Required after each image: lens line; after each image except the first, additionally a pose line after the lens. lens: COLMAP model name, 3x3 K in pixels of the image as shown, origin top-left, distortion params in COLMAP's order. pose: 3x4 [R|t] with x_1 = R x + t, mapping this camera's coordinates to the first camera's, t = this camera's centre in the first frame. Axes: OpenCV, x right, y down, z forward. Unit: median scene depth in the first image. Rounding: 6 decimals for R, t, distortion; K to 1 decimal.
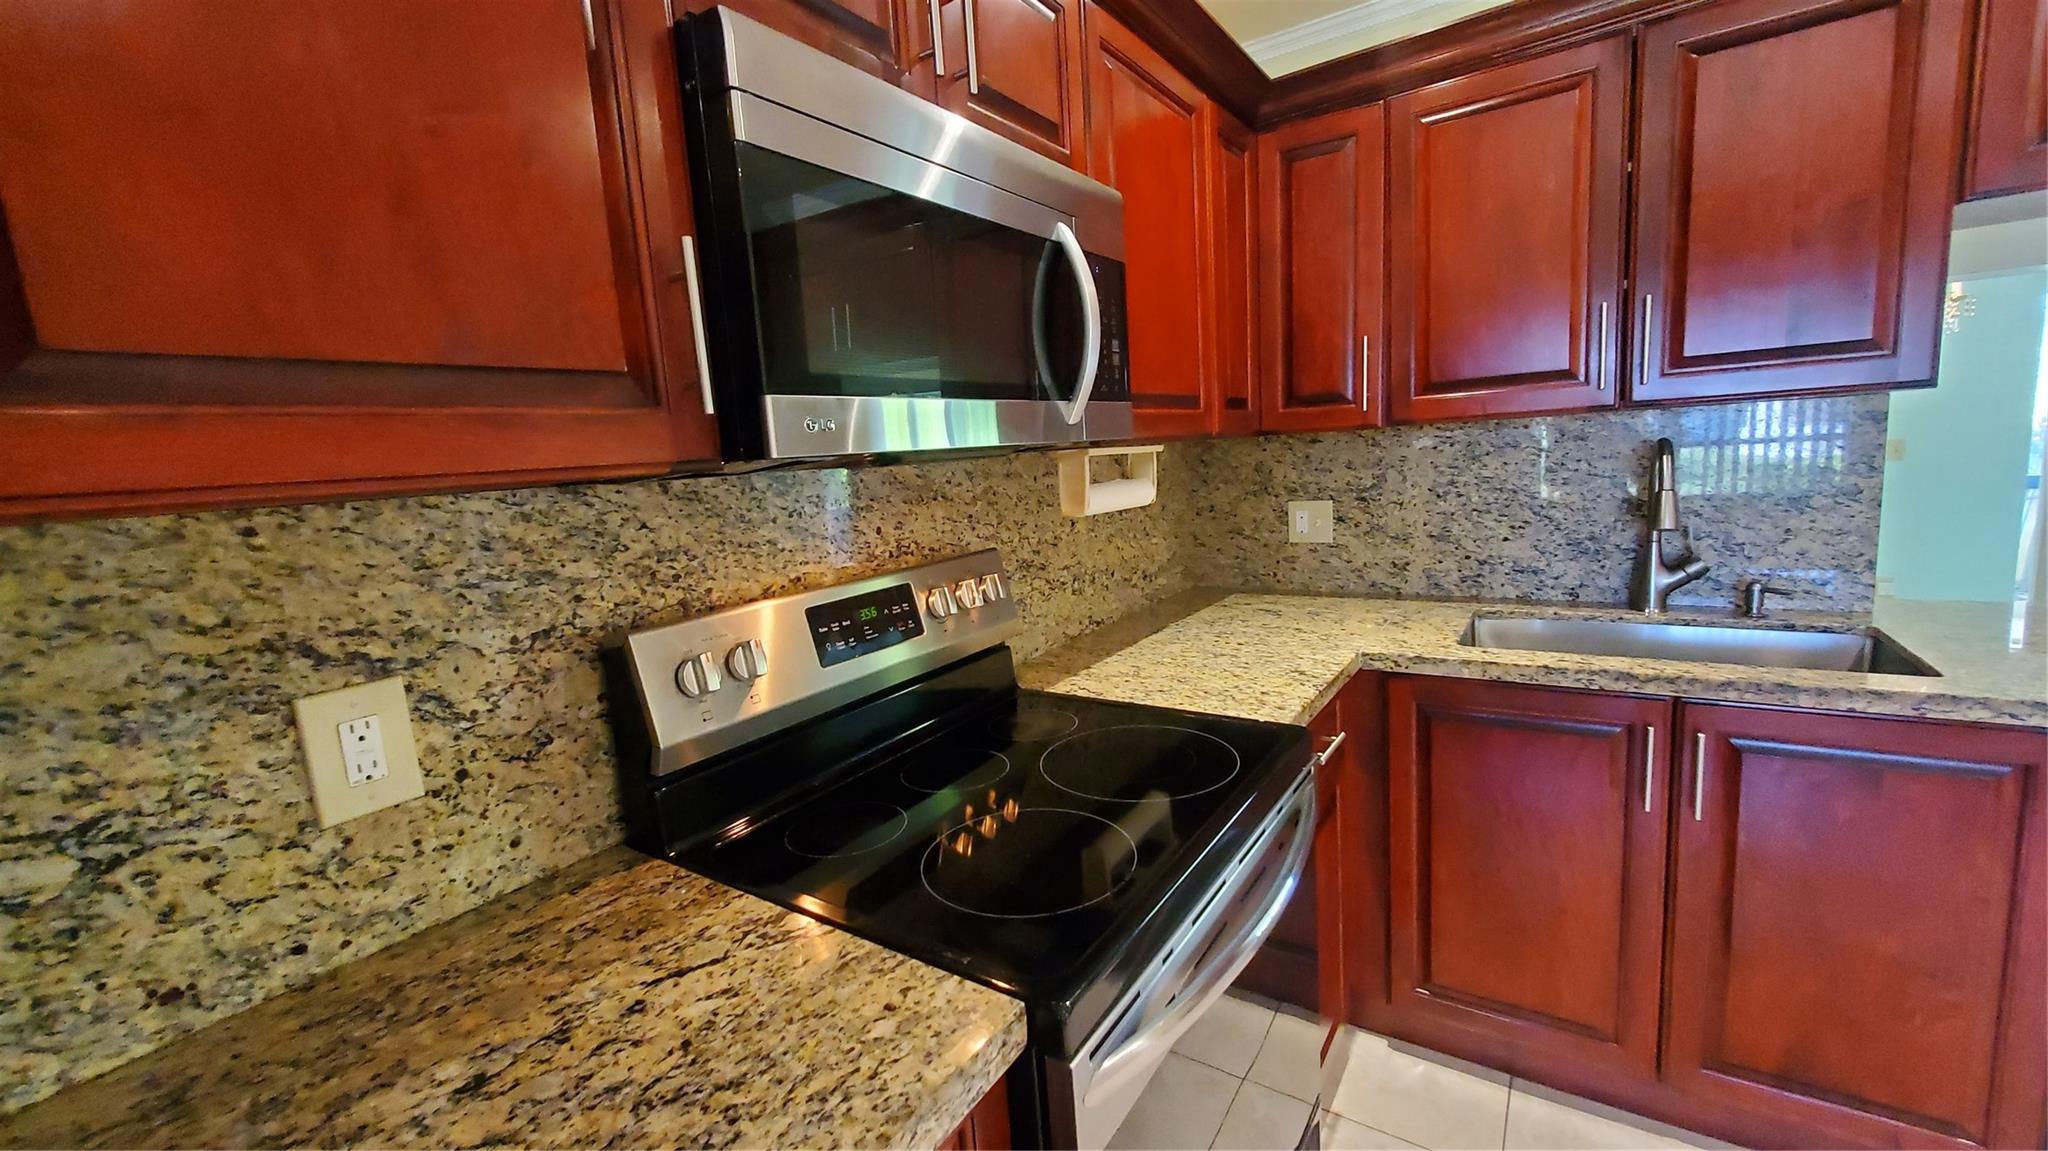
lens RADIAL K [[812.4, 0, 1020.9], [0, 812.4, 567.3], [0, 0, 1]] dist [0.006251, -0.003477]
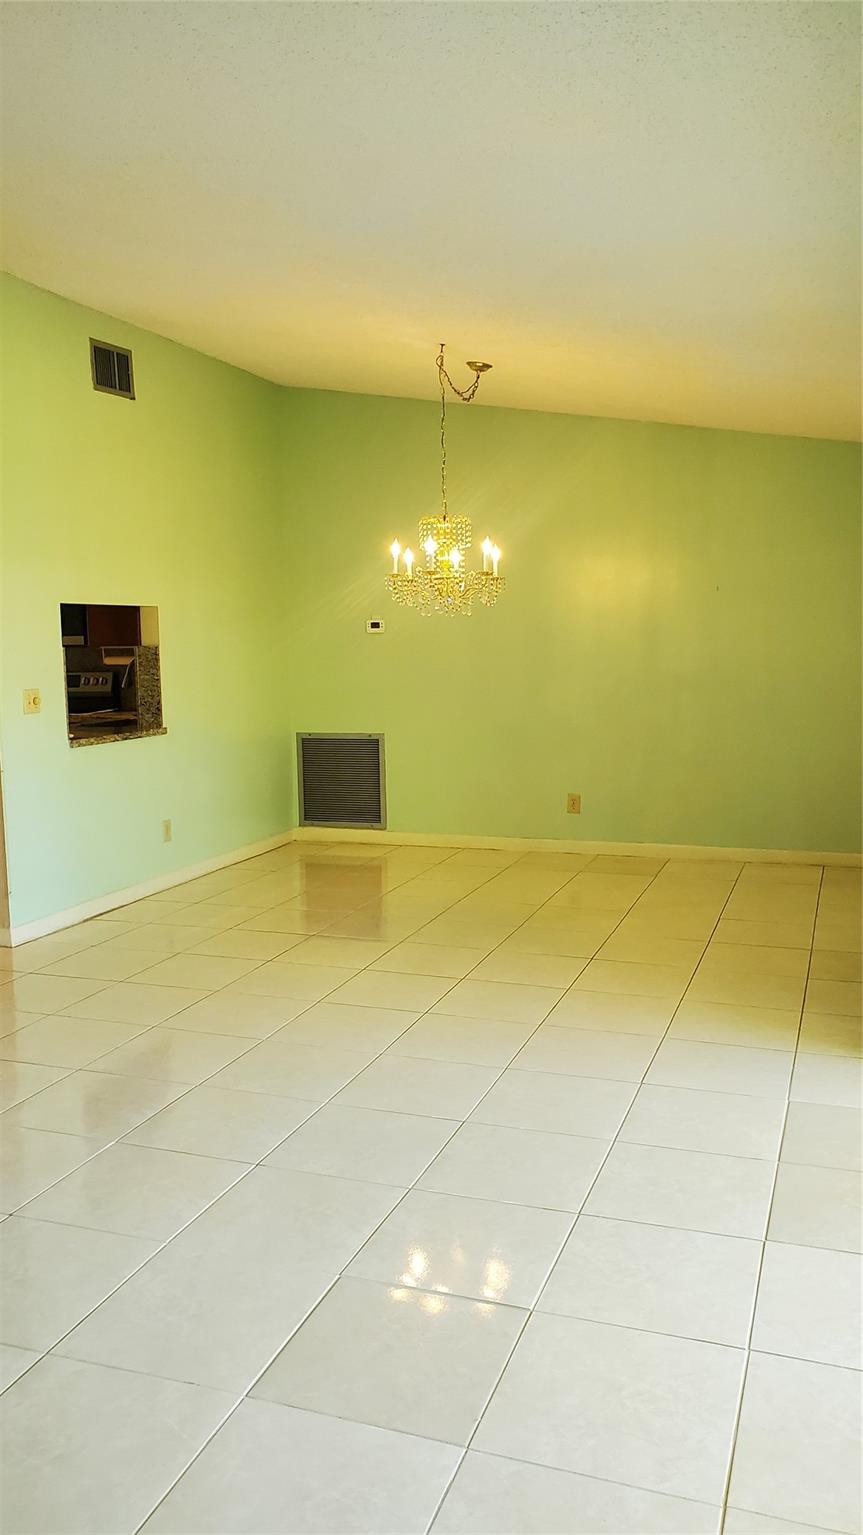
lens RADIAL K [[1182.6, 0, 455.7], [0, 1182.6, 781.4], [0, 0, 1]] dist [0.088800, -0.137434]
pose [[0.274641, 0.178034, -0.944921, 5.711599], [-0.129793, 0.980580, 0.147028, -0.541993], [0.952747, 0.082264, 0.292415, 0.976117]]
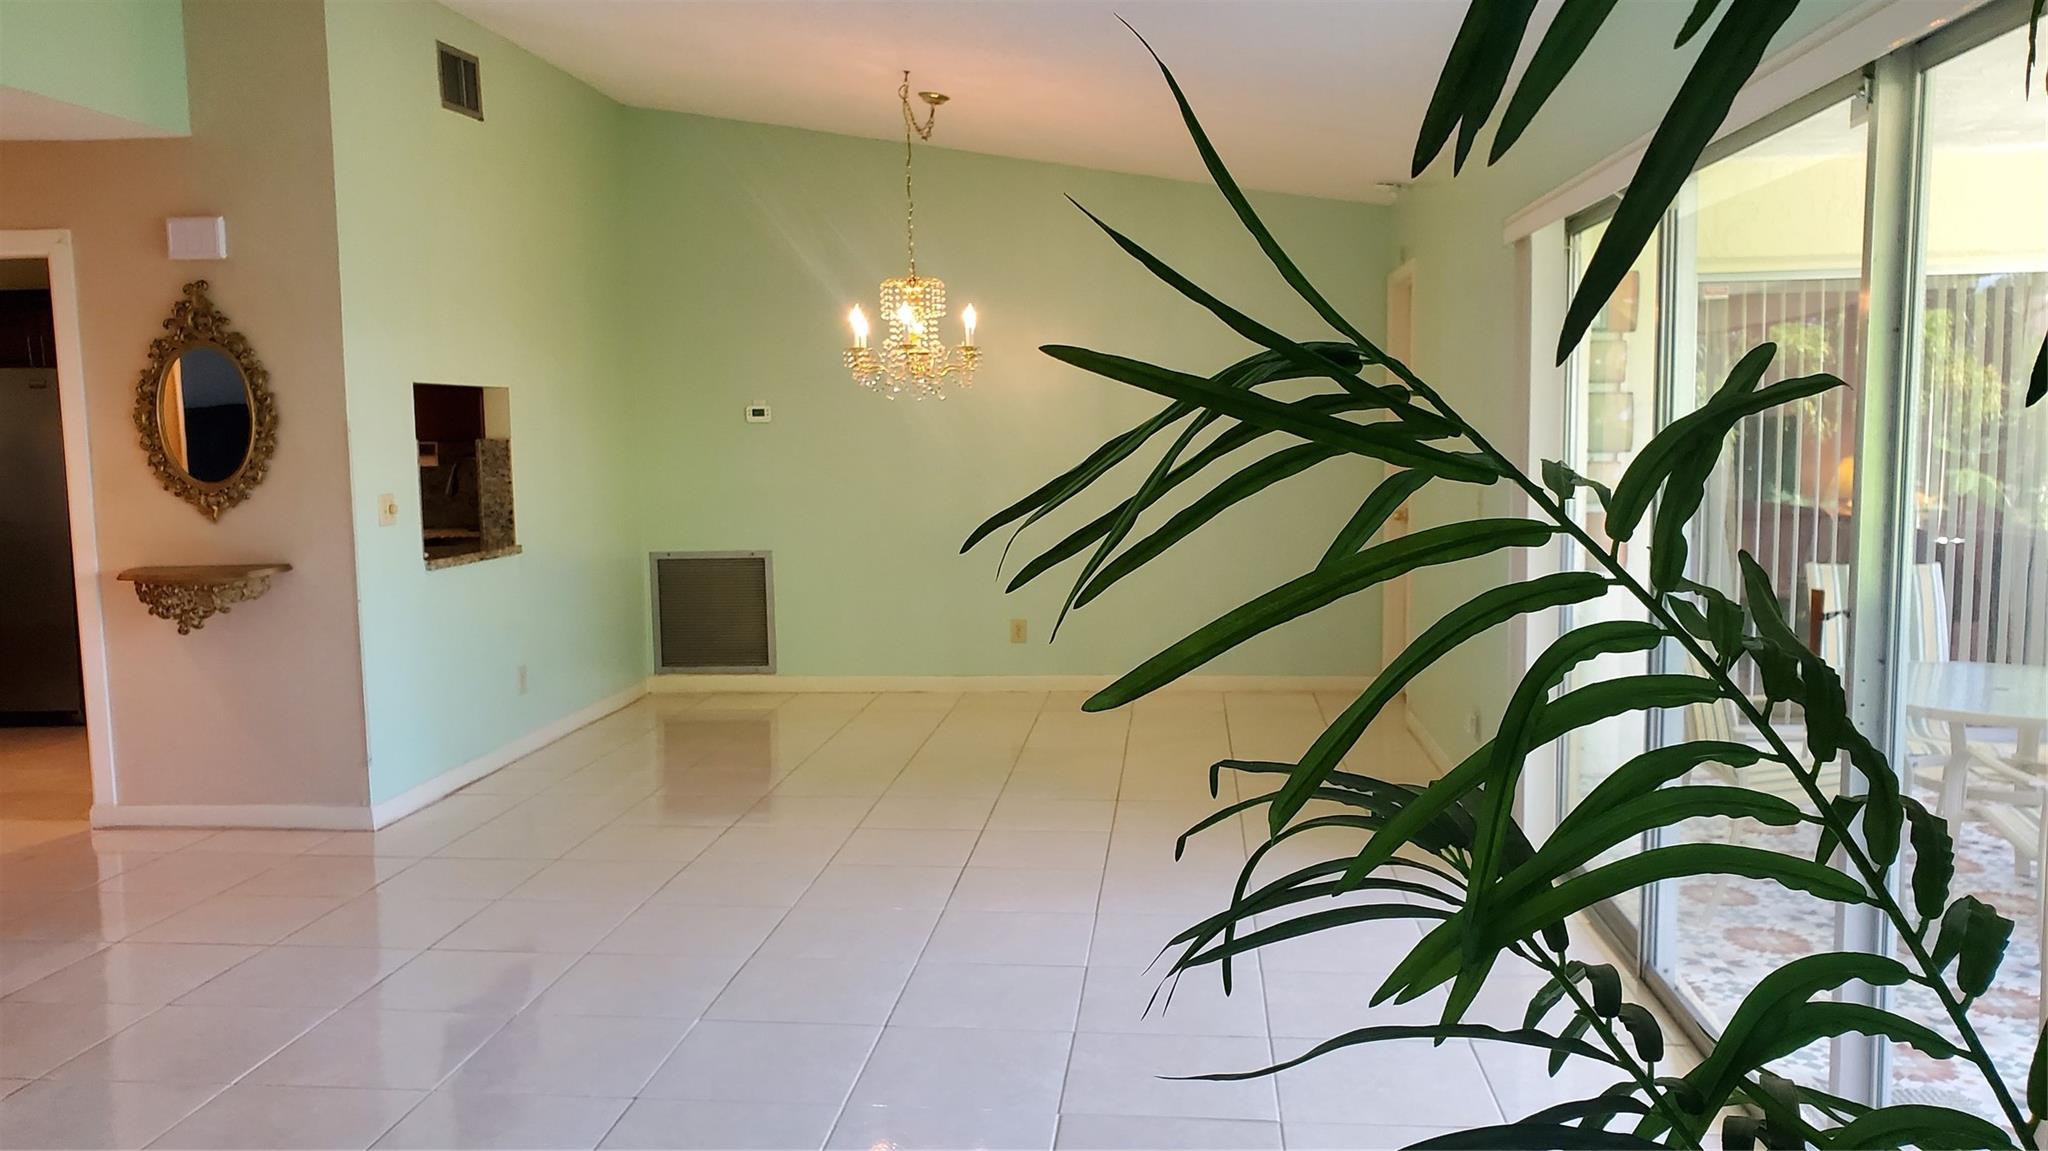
lens RADIAL K [[1577.8, 0, 1041.4], [0, 1577.8, 604.2], [0, 0, 1]] dist [0.088800, -0.137434]
pose [[0.476679, 0.153876, -0.865505, 5.866000], [-0.127676, 0.986240, 0.105023, -0.450133], [0.869756, 0.060442, 0.489766, 0.311267]]
